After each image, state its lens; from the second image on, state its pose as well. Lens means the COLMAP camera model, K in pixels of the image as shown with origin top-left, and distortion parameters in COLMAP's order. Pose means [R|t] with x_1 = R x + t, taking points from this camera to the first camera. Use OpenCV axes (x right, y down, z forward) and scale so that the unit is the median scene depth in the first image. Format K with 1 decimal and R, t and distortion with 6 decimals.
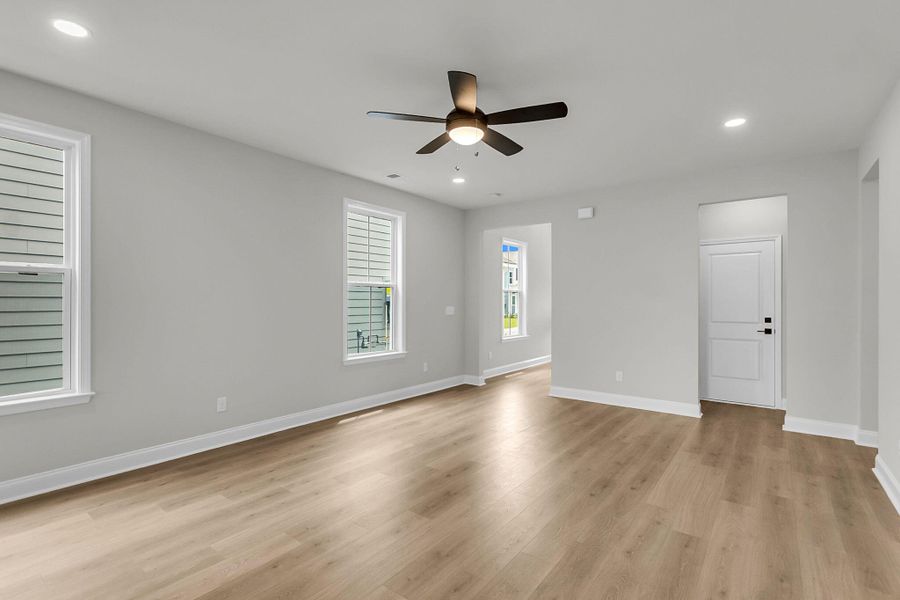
lens RADIAL K [[422.7, 0, 450.0], [0, 422.7, 300.0], [0, 0, 1]] dist [-0.000298, -0.000073]
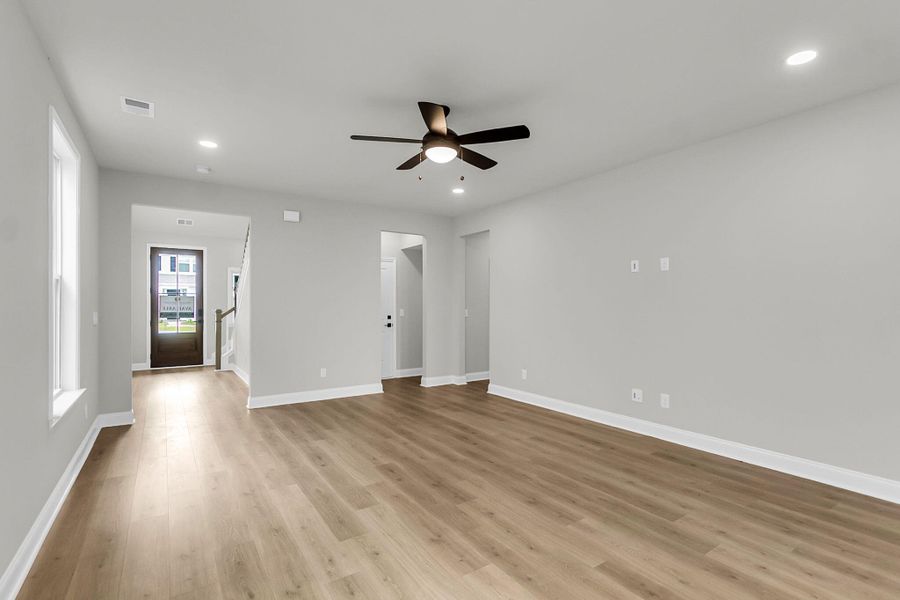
lens RADIAL K [[435.6, 0, 450.0], [0, 435.6, 300.0], [0, 0, 1]] dist [-0.001025, -0.000785]
pose [[0.310074, 0.007924, 0.950679, -0.858106], [-0.001990, 0.999968, -0.007686, 0.001529], [-0.950710, 0.000491, 0.310080, 0.521362]]
